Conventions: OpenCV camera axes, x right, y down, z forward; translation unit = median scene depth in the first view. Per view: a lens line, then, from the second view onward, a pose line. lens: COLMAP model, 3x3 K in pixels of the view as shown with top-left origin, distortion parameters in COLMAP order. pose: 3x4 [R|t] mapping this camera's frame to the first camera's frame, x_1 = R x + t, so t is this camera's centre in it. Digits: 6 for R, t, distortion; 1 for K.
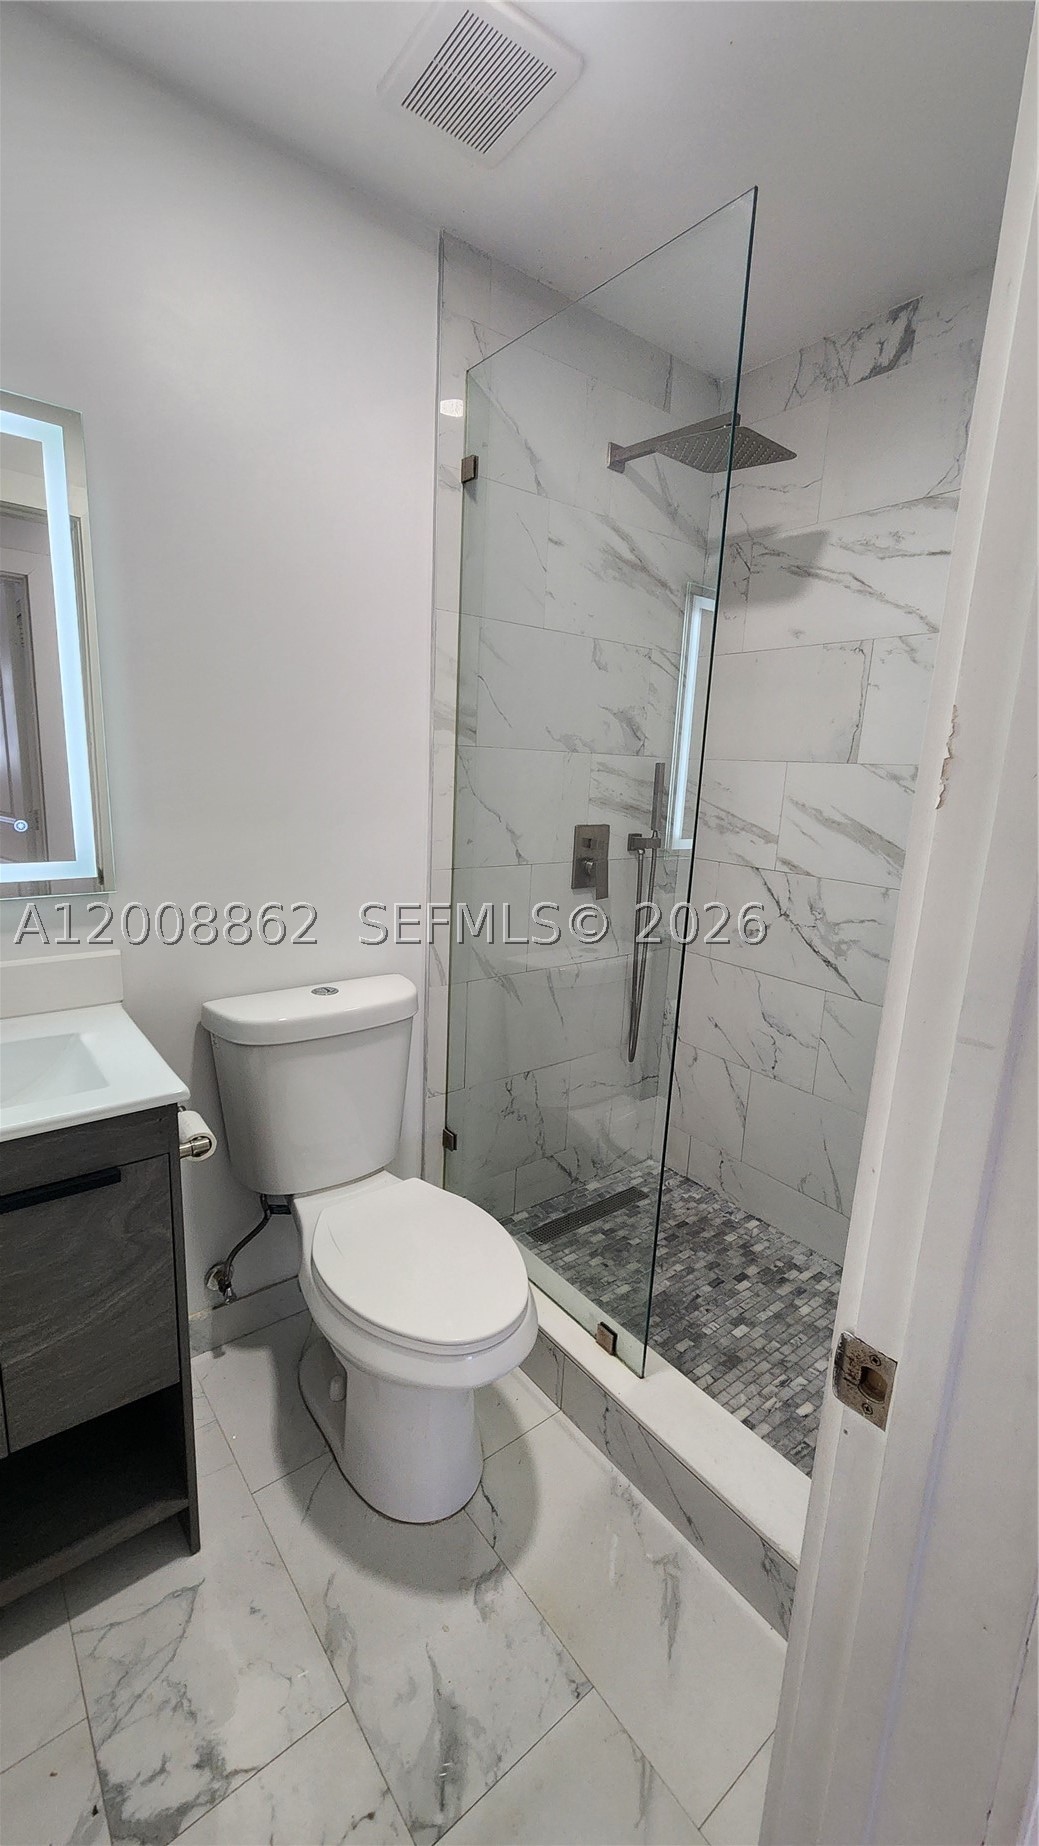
lens RADIAL K [[760.6, 0, 514.3], [0, 760.6, 924.5], [0, 0, 1]] dist [-0.000153, 0.000831]
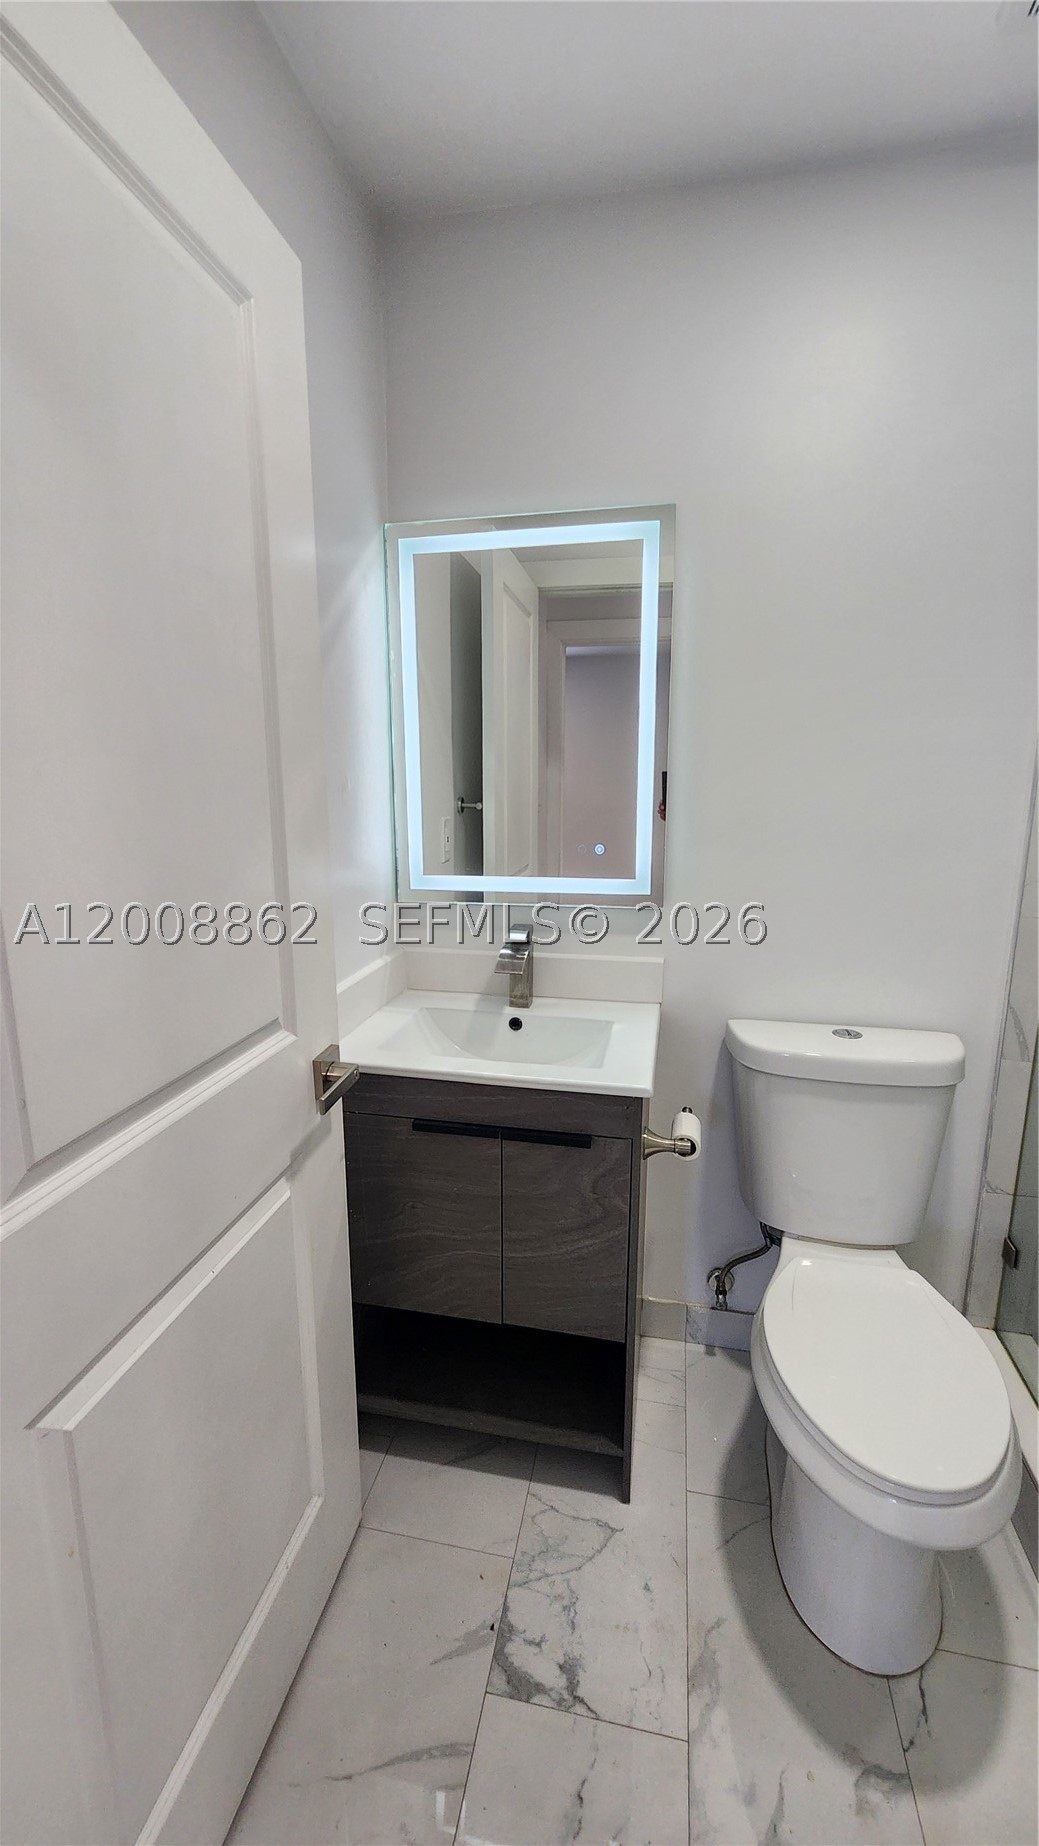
lens RADIAL K [[760.6, 0, 524.0], [0, 760.6, 927.2], [0, 0, 1]] dist [-0.000153, 0.000831]
pose [[0.639851, 0.108104, -0.760858, 0.249261], [-0.129177, 0.991099, 0.032185, -0.027182], [0.757565, 0.077691, 0.648120, 0.103311]]
